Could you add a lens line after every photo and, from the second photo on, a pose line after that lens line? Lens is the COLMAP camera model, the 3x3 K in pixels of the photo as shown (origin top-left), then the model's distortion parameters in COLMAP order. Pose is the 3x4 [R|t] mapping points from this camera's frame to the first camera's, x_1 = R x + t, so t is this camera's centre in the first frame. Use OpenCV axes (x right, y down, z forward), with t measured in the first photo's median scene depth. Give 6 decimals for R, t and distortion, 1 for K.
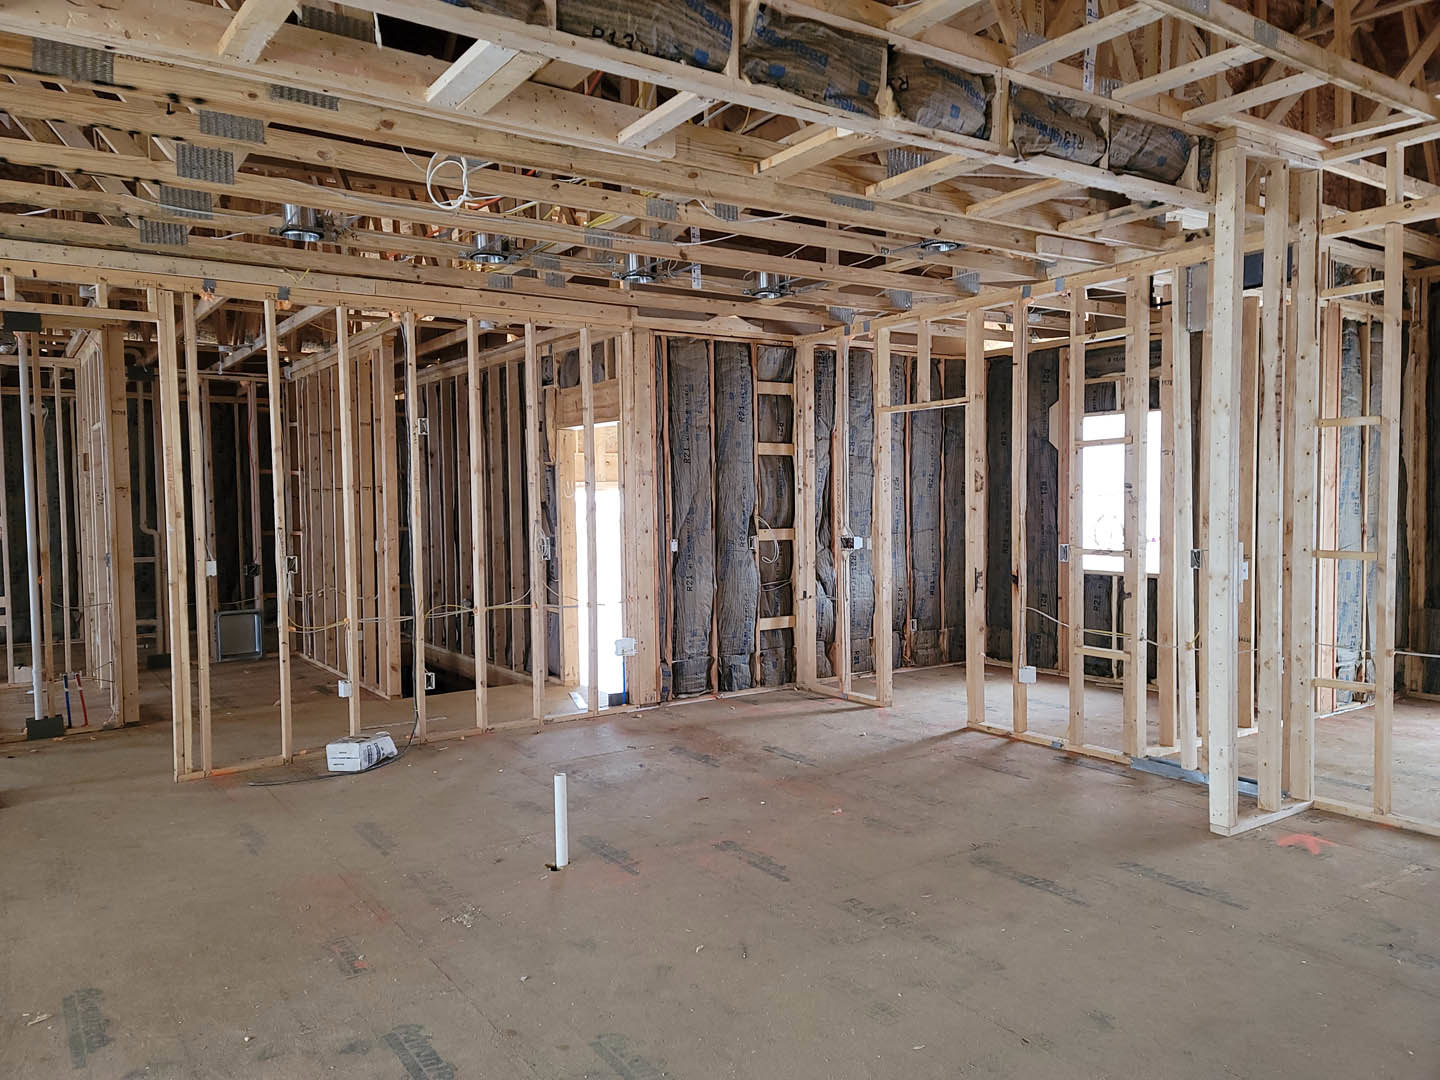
lens RADIAL K [[1034.5, 0, 720.0], [0, 1034.5, 540.0], [0, 0, 1]] dist [0.094863, -0.096279]
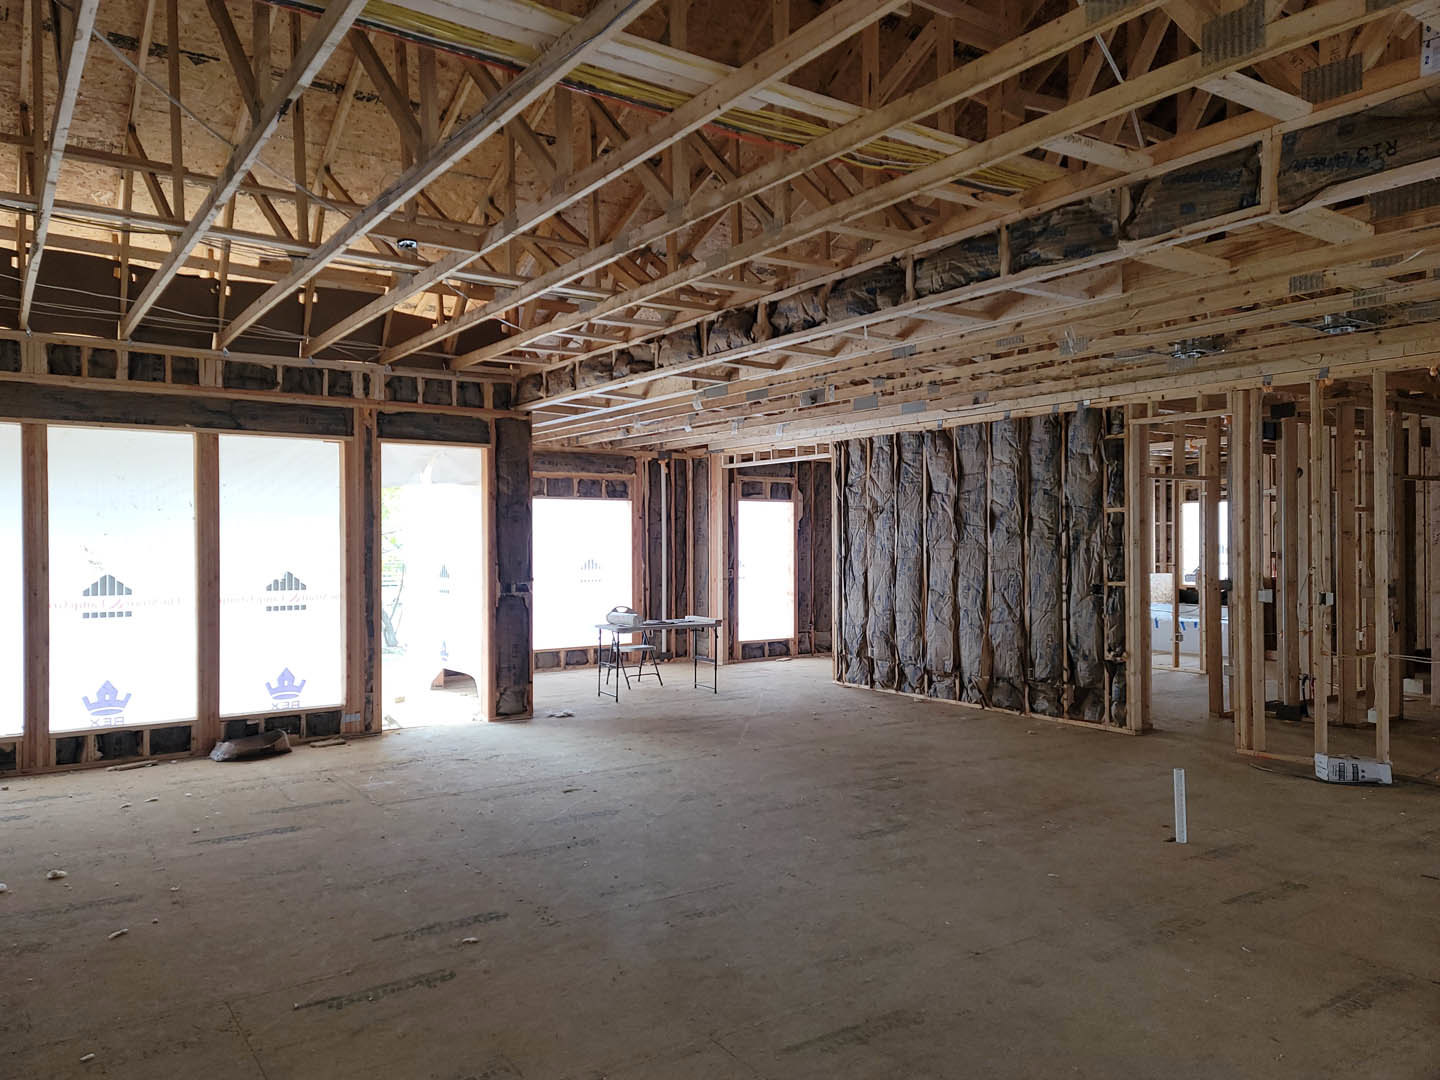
lens RADIAL K [[1034.5, 0, 720.0], [0, 1034.5, 540.0], [0, 0, 1]] dist [0.094863, -0.096279]
pose [[0.015807, 0.012577, -0.999796, 1.098337], [-0.038094, 0.999202, 0.011967, -0.044405], [0.999149, 0.037897, 0.016274, 0.417634]]
